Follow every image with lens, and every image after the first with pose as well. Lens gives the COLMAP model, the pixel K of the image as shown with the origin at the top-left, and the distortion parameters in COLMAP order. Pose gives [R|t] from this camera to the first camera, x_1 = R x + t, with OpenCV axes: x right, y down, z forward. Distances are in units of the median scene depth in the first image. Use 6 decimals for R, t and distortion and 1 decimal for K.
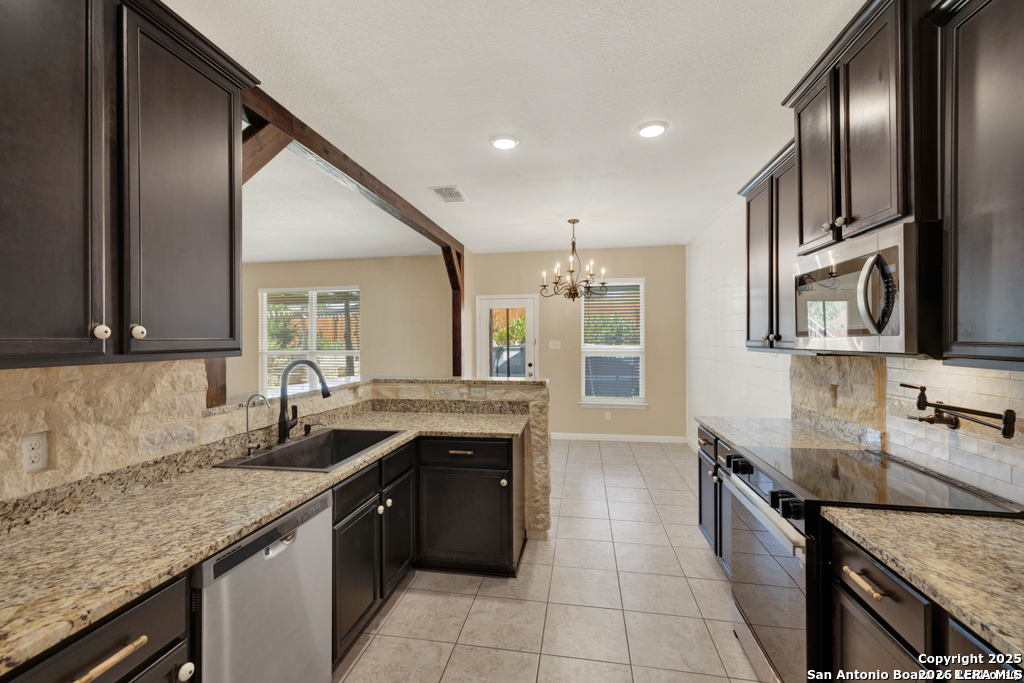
lens RADIAL K [[442.7, 0, 505.3], [0, 442.7, 341.2], [0, 0, 1]] dist [0.001235, 0.000237]
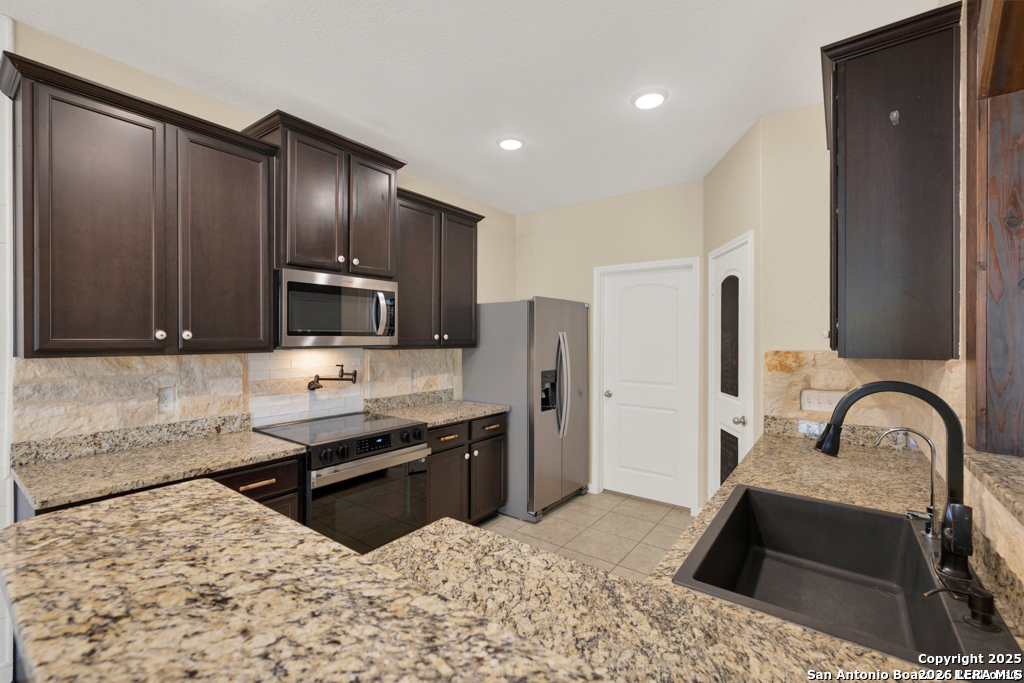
lens RADIAL K [[442.3, 0, 504.7], [0, 442.3, 339.8], [0, 0, 1]] dist [0.001170, 0.000520]
pose [[-0.890192, -0.003656, 0.455571, -0.144255], [-0.000272, 0.999972, 0.007495, -0.003230], [-0.455586, 0.006548, -0.890168, 0.759608]]
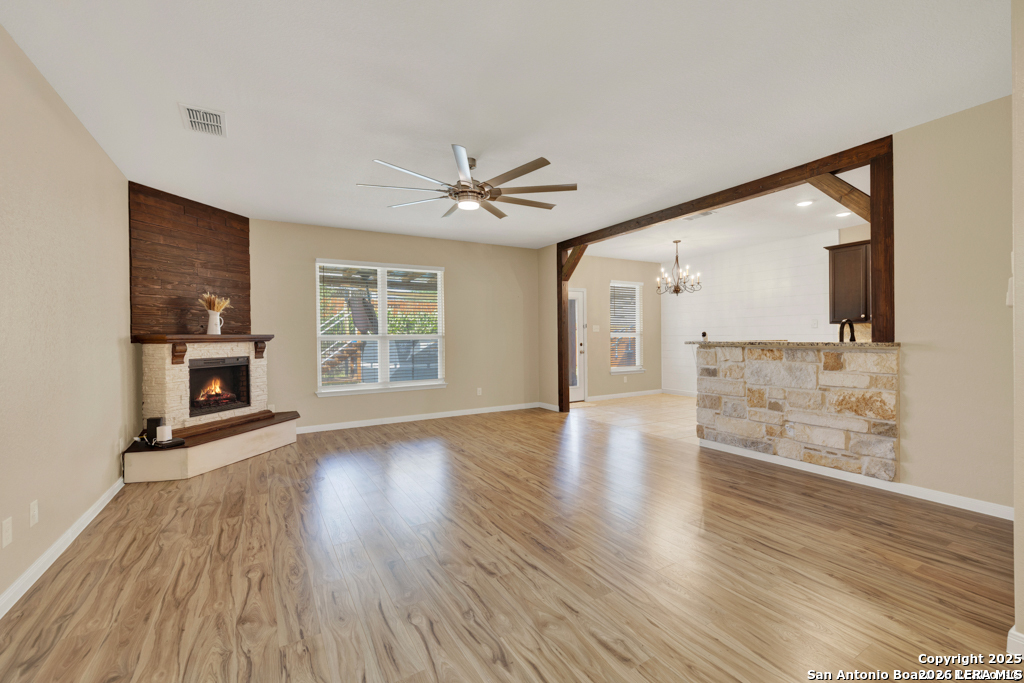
lens RADIAL K [[427.3, 0, 507.1], [0, 427.3, 338.6], [0, 0, 1]] dist [0.002208, 0.000325]
pose [[0.760321, -0.008843, 0.649488, -1.207028], [0.012994, 0.999914, -0.001598, 0.047920], [-0.649418, 0.009655, 0.760370, 0.281248]]
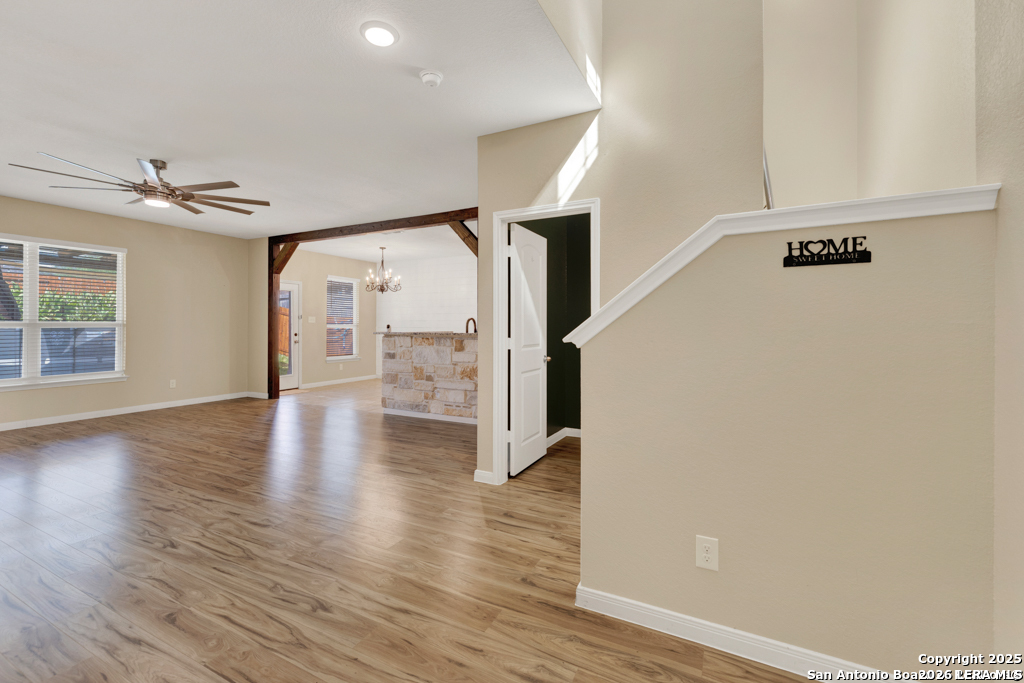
lens RADIAL K [[437.7, 0, 502.6], [0, 437.7, 329.3], [0, 0, 1]] dist [-0.000684, 0.001542]
pose [[0.295618, -0.000433, 0.955306, -1.362267], [0.001151, 0.999999, 0.000097, 0.050769], [-0.955306, 0.001071, 0.295618, 0.028546]]
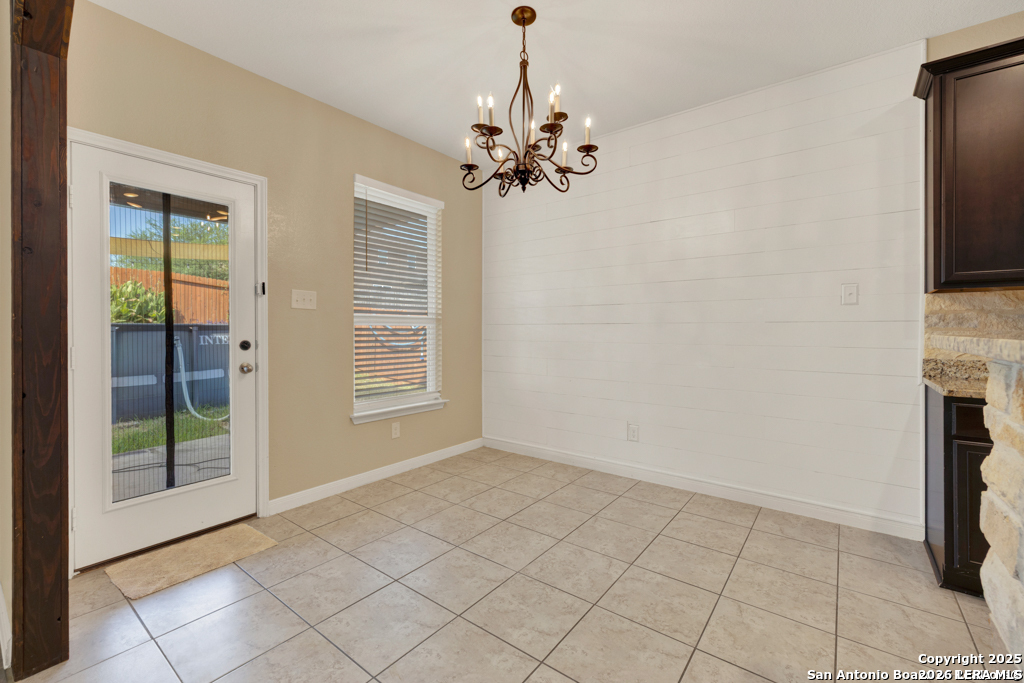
lens RADIAL K [[437.7, 0, 502.6], [0, 437.7, 329.3], [0, 0, 1]] dist [-0.000684, 0.001542]
pose [[0.468314, 0.001847, 0.883560, -0.257611], [0.002598, 0.999991, -0.003467, 0.054543], [-0.883558, 0.003919, 0.468305, 0.803290]]
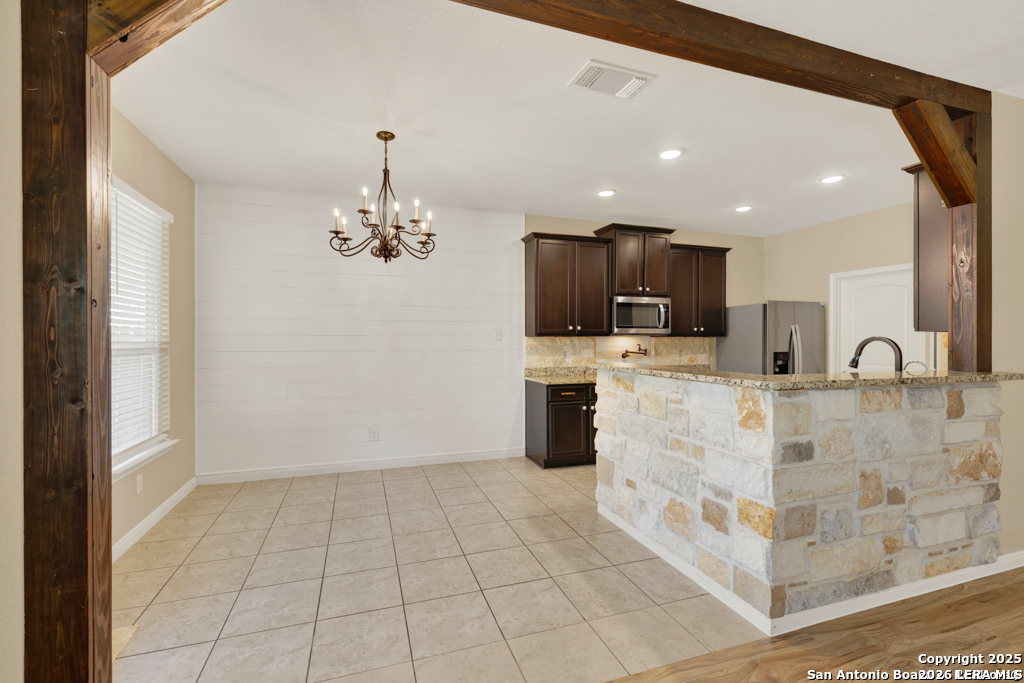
lens RADIAL K [[442.7, 0, 505.3], [0, 442.7, 341.2], [0, 0, 1]] dist [0.001235, 0.000237]
pose [[-0.481161, -0.002310, 0.876629, -0.482805], [0.003864, 0.999981, 0.004756, 0.020042], [-0.876624, 0.005676, -0.481143, 1.151951]]
